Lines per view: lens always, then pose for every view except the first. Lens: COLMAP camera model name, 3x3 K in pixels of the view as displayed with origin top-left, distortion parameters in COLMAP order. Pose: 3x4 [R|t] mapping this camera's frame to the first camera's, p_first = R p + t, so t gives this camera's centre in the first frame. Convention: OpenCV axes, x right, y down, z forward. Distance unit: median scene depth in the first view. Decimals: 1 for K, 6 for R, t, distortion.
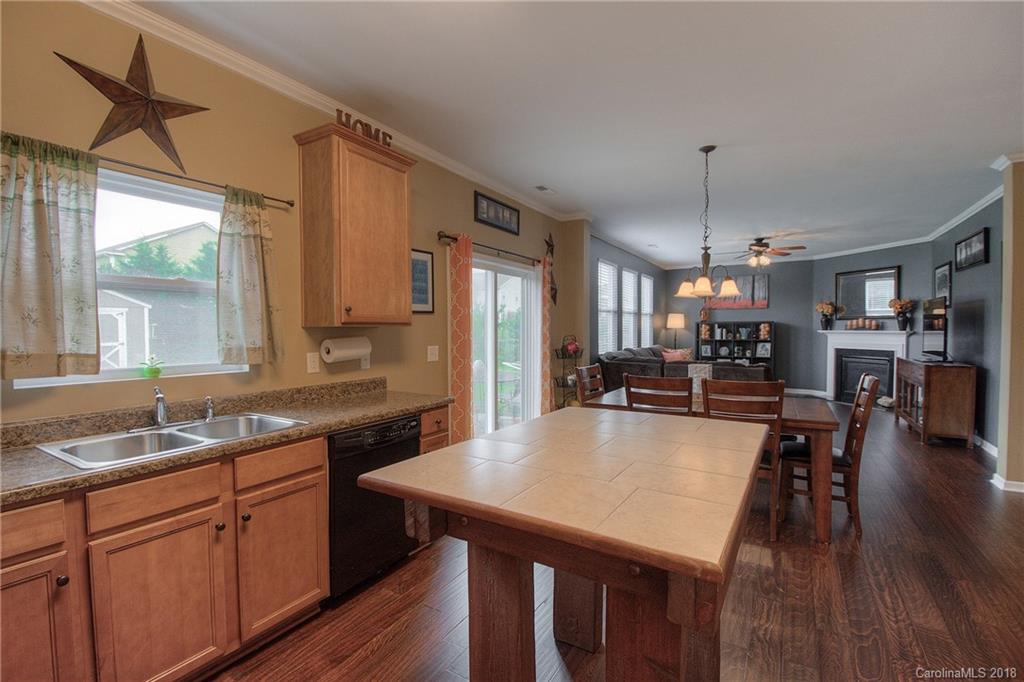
lens RADIAL K [[459.3, 0, 503.1], [0, 459.3, 342.7], [0, 0, 1]] dist [0.011060, -0.021139]
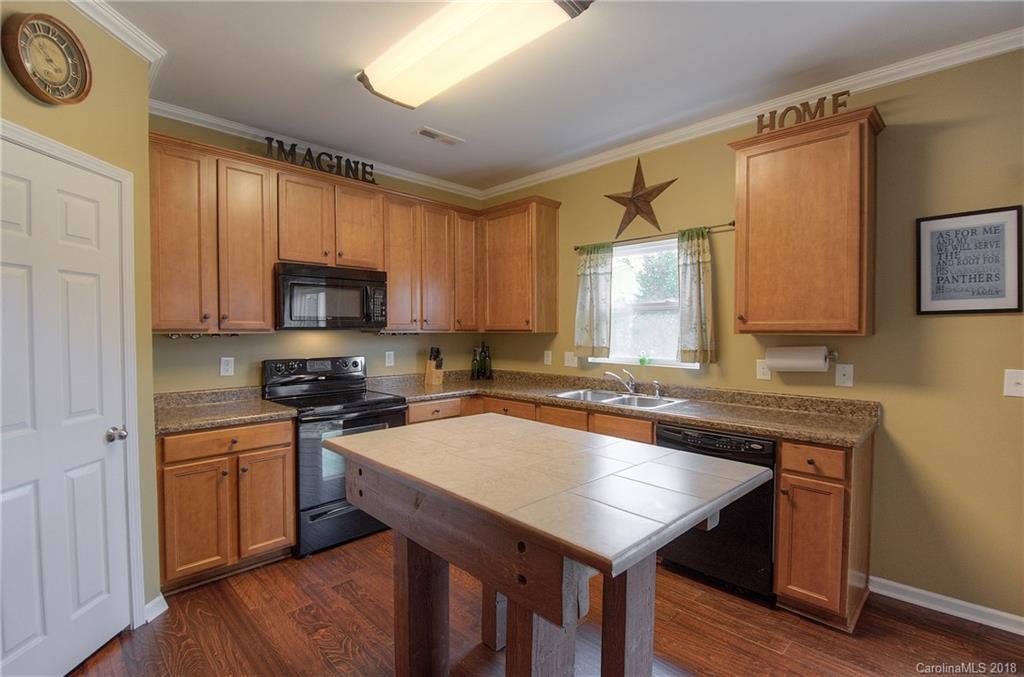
lens RADIAL K [[472.5, 0, 506.9], [0, 472.5, 340.6], [0, 0, 1]] dist [0.011935, -0.023278]
pose [[-0.231166, 0.027526, -0.972525, 0.234996], [-0.028617, 0.998975, 0.035076, -0.013094], [0.972493, 0.035939, -0.230141, 0.220358]]
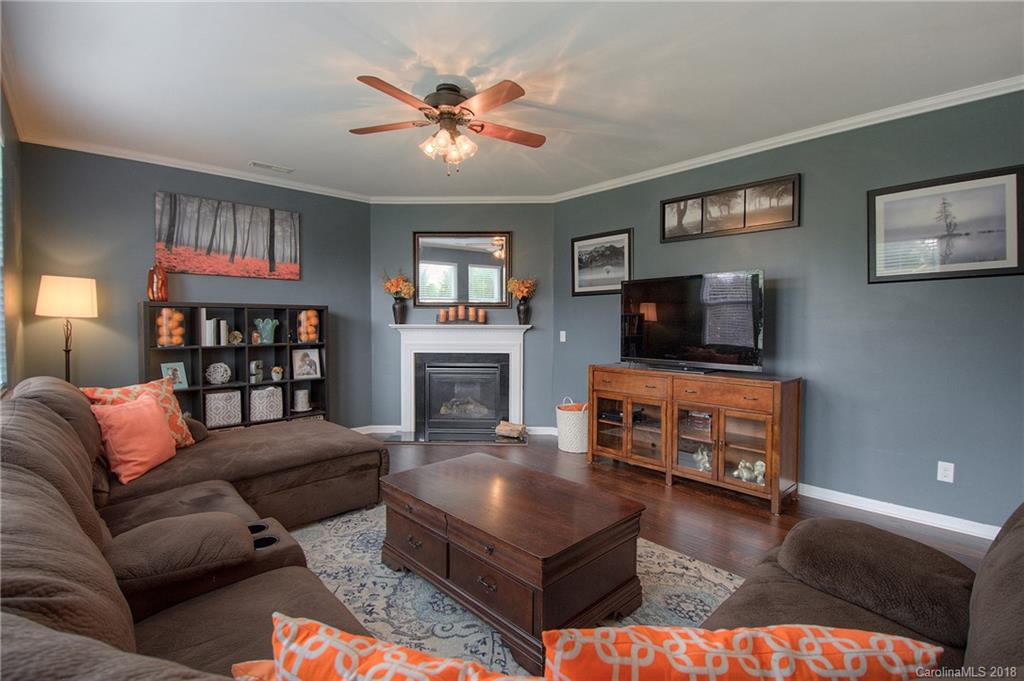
lens RADIAL K [[464.8, 0, 519.8], [0, 464.8, 339.0], [0, 0, 1]] dist [0.010313, -0.021983]
pose [[0.254115, -0.030290, 0.966700, 0.157679], [0.025922, 0.999364, 0.024500, -0.018877], [-0.966827, 0.018833, 0.254738, 0.716408]]
